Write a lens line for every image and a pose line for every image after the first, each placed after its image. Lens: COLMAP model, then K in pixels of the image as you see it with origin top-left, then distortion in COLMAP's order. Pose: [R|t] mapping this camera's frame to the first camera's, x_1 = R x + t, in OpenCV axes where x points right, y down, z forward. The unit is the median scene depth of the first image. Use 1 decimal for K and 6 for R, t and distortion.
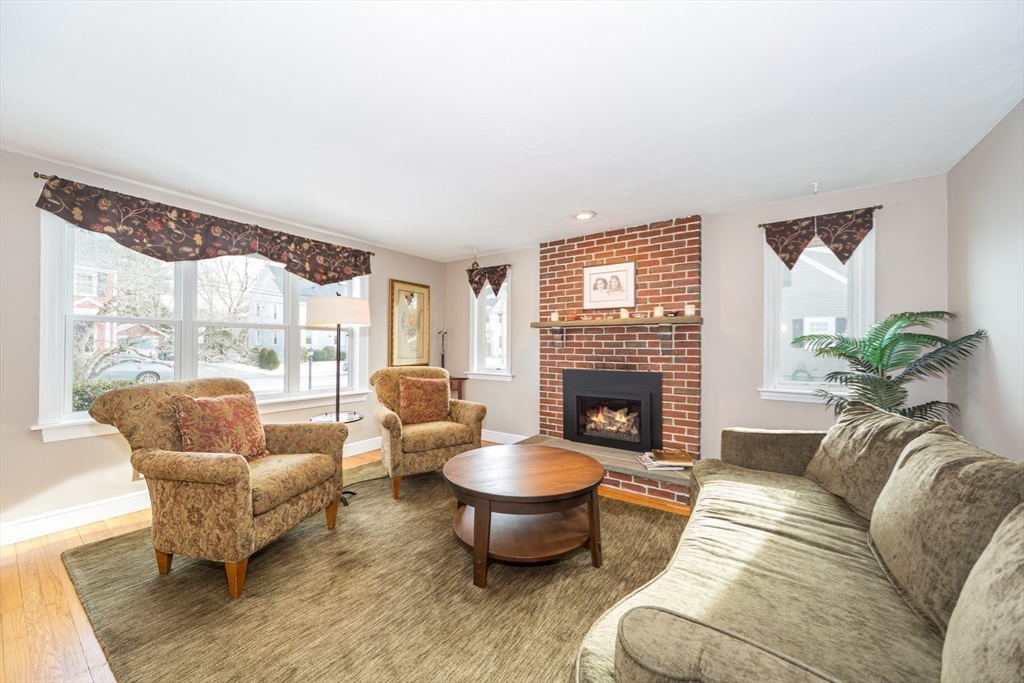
lens RADIAL K [[378.7, 0, 510.2], [0, 378.7, 340.4], [0, 0, 1]] dist [0.007582, -0.000038]
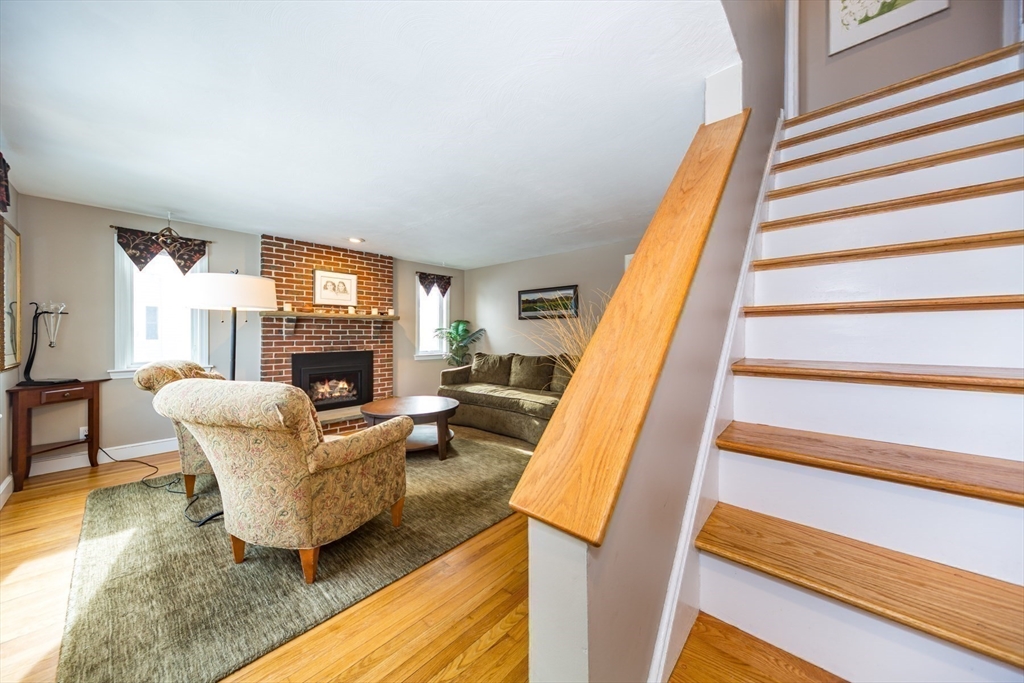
lens RADIAL K [[349.9, 0, 515.1], [0, 349.9, 334.9], [0, 0, 1]] dist [0.002821, 0.000110]
pose [[0.123597, -0.004670, 0.992322, -0.898316], [-0.012631, 0.999901, 0.006279, 0.004748], [-0.992252, -0.013310, 0.123525, 0.225228]]
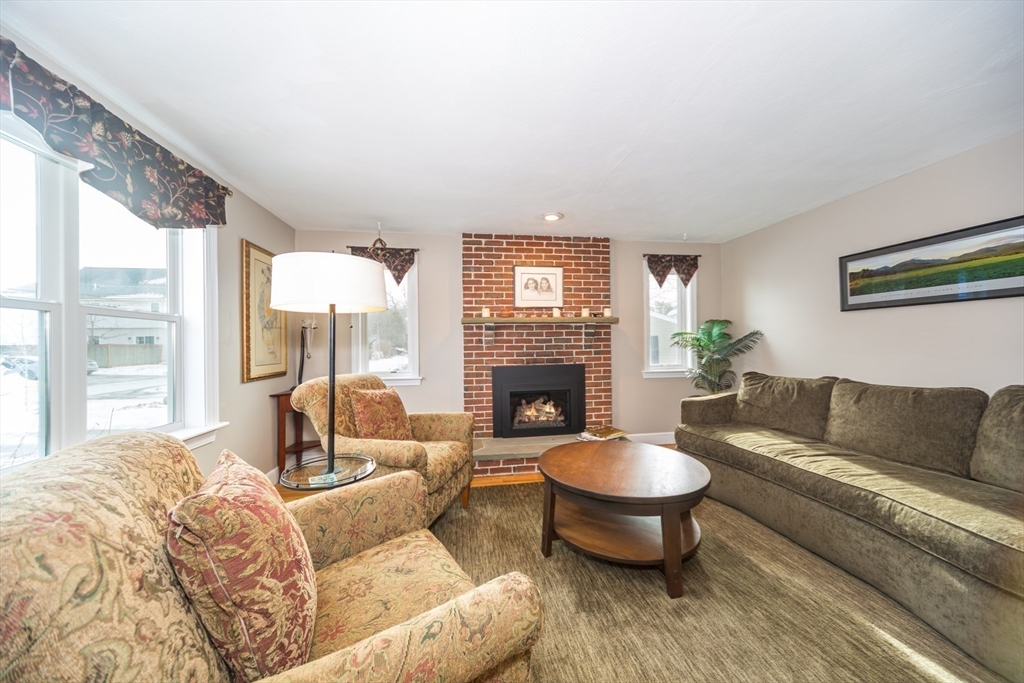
lens RADIAL K [[349.9, 0, 515.0], [0, 349.9, 341.7], [0, 0, 1]] dist [0.002821, 0.000110]
pose [[0.720321, -0.008232, 0.693592, -0.487581], [0.006211, 0.999966, 0.005418, 0.007869], [-0.693613, 0.000405, 0.720348, 0.335354]]
